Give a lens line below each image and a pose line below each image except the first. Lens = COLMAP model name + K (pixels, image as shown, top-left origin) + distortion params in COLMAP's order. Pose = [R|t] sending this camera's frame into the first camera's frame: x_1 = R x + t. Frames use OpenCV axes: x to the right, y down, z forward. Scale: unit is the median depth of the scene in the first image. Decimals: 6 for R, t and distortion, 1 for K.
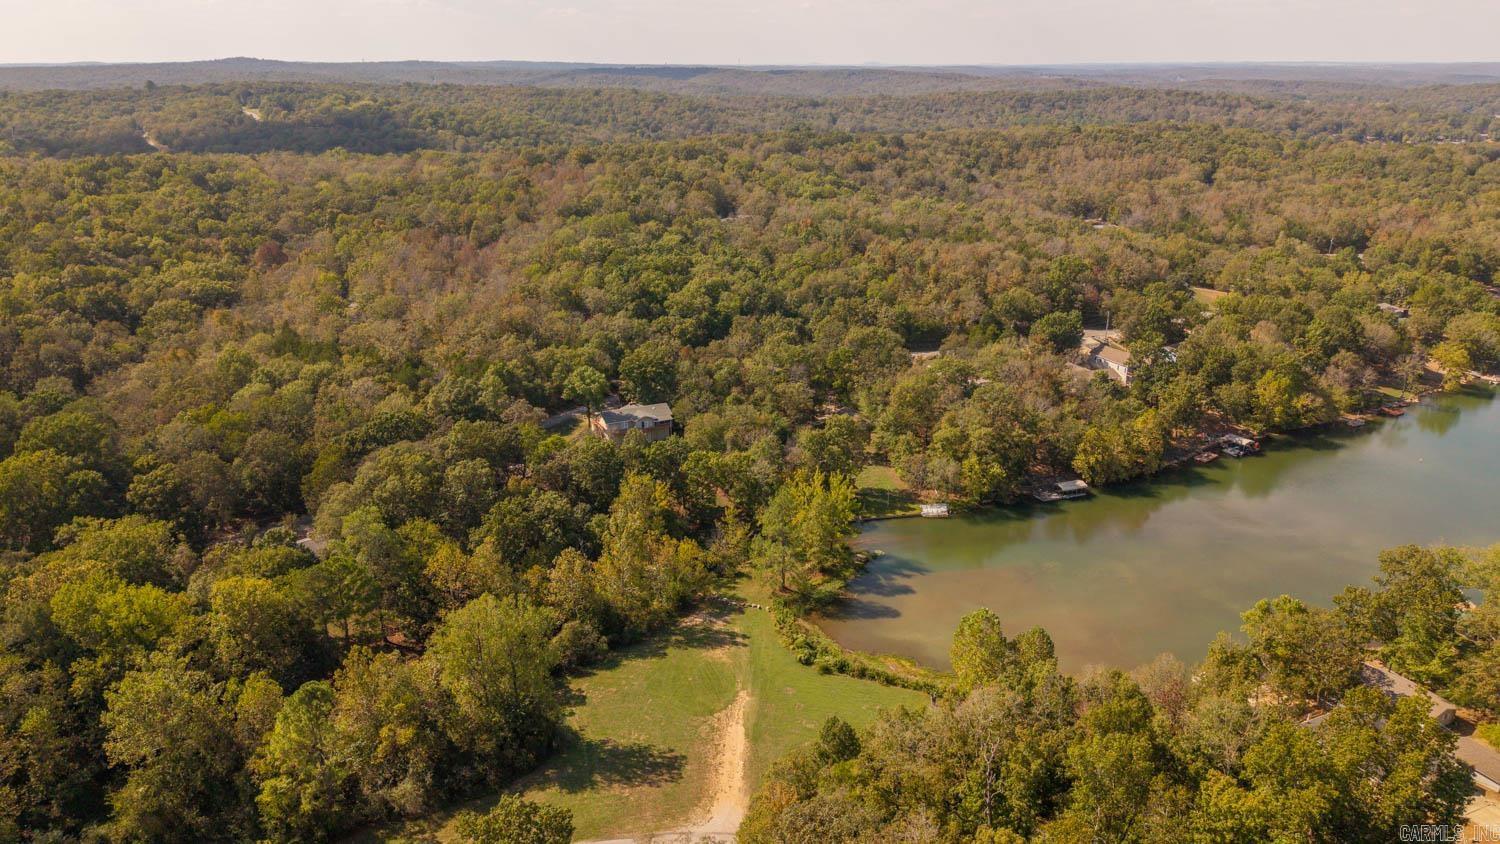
lens RADIAL K [[998.2, 0, 747.1], [0, 998.2, 428.1], [0, 0, 1]] dist [0.026587, -0.026948]
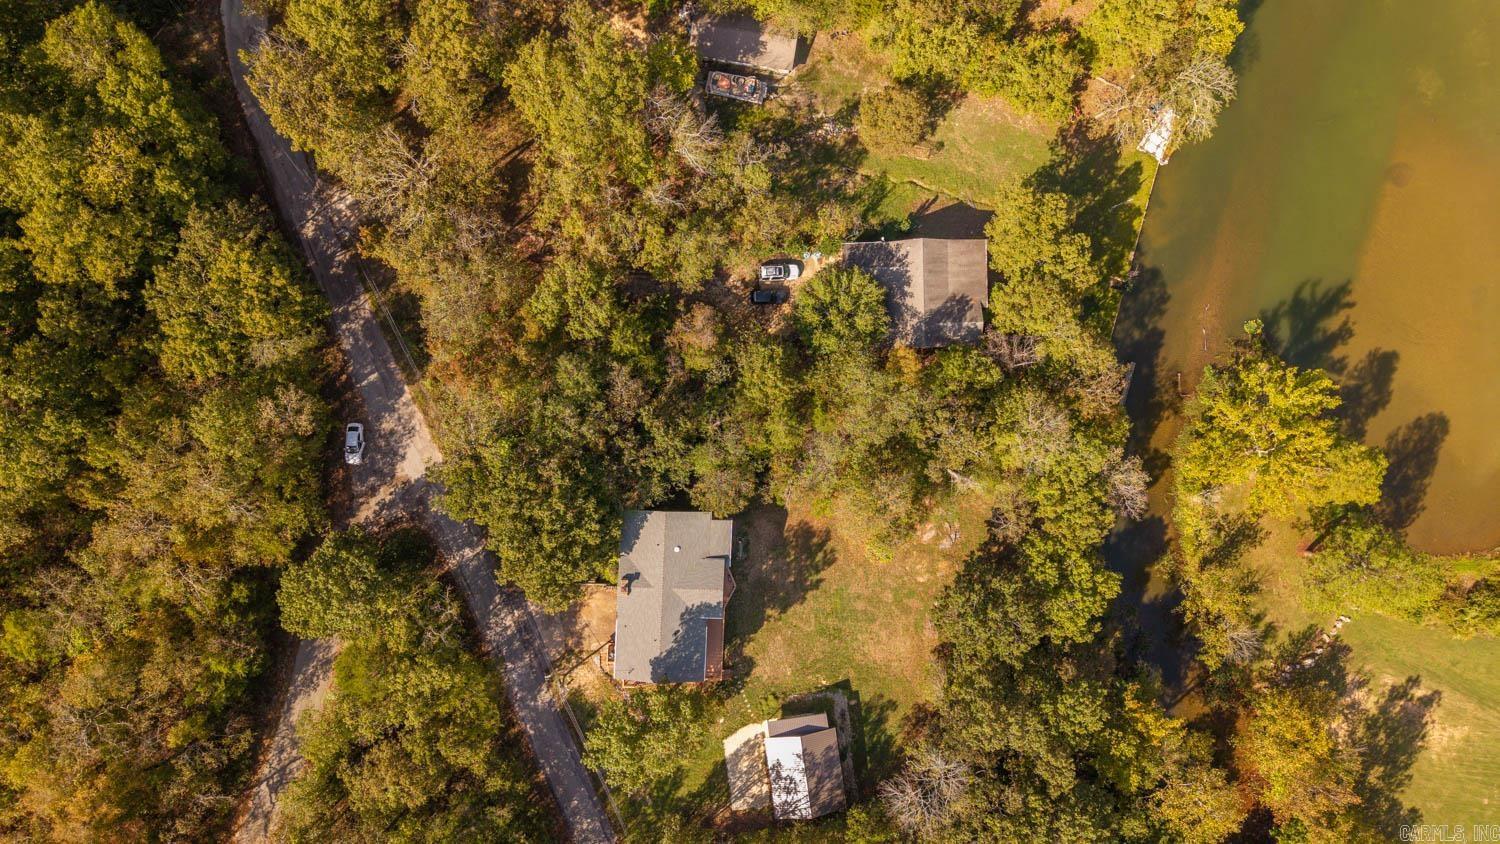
lens RADIAL K [[1006.5, 0, 750.0], [0, 1006.5, 422.0], [0, 0, 1]] dist [0.010018, 0.001027]
pose [[0.450046, -0.893005, -0.001006, -0.031560], [0.291950, 0.146068, 0.945214, -0.381645], [-0.843934, -0.425683, 0.326450, 0.821579]]
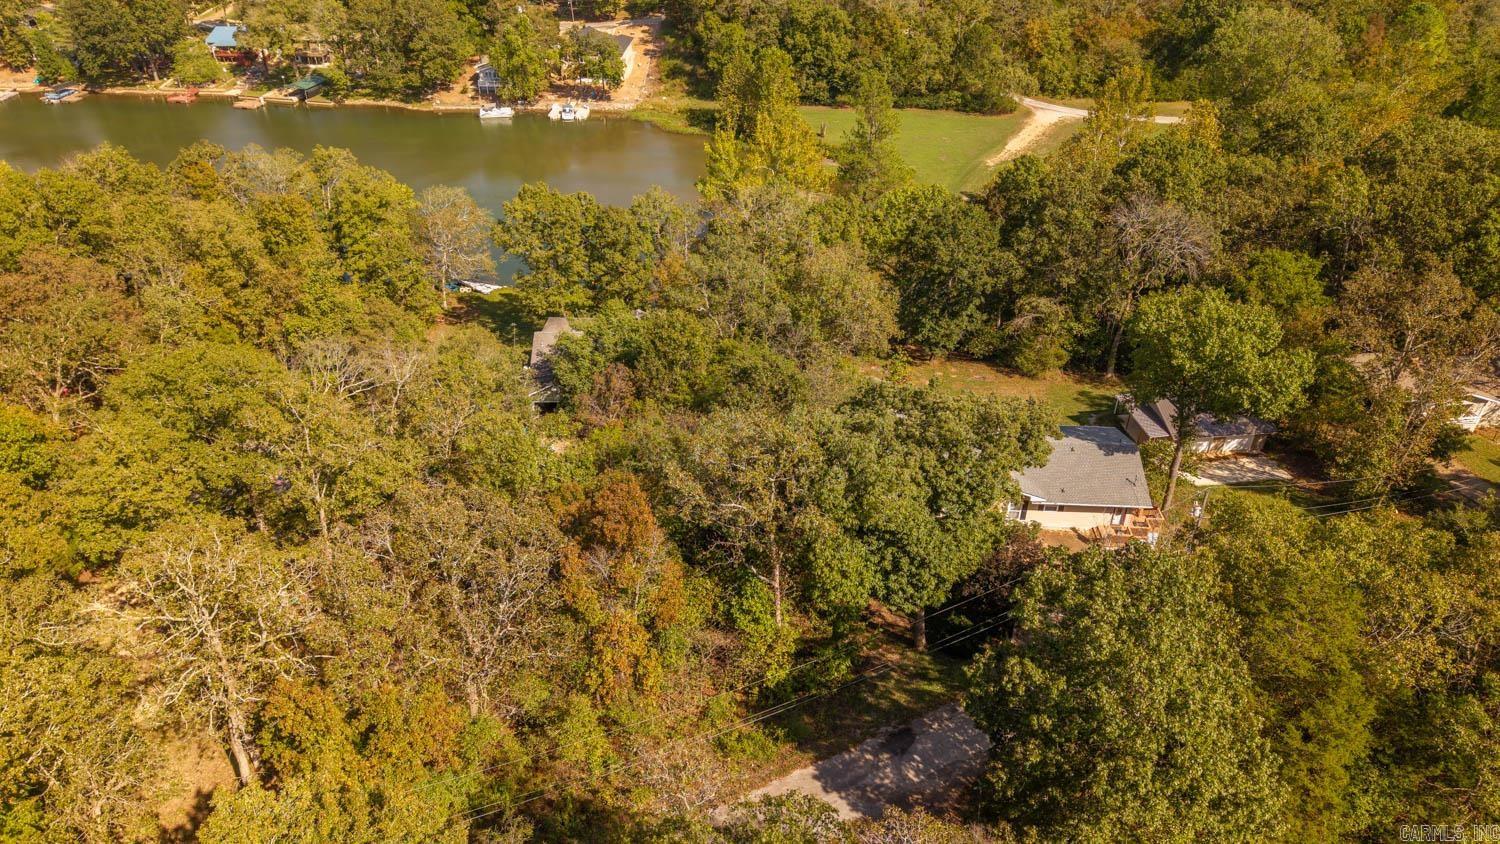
lens RADIAL K [[998.2, 0, 747.1], [0, 998.2, 428.1], [0, 0, 1]] dist [0.026587, -0.026948]
pose [[-0.886905, -0.255073, 0.385145, -0.145111], [0.154380, 0.622141, 0.767533, -0.224130], [-0.435392, 0.740188, -0.512402, 1.100326]]
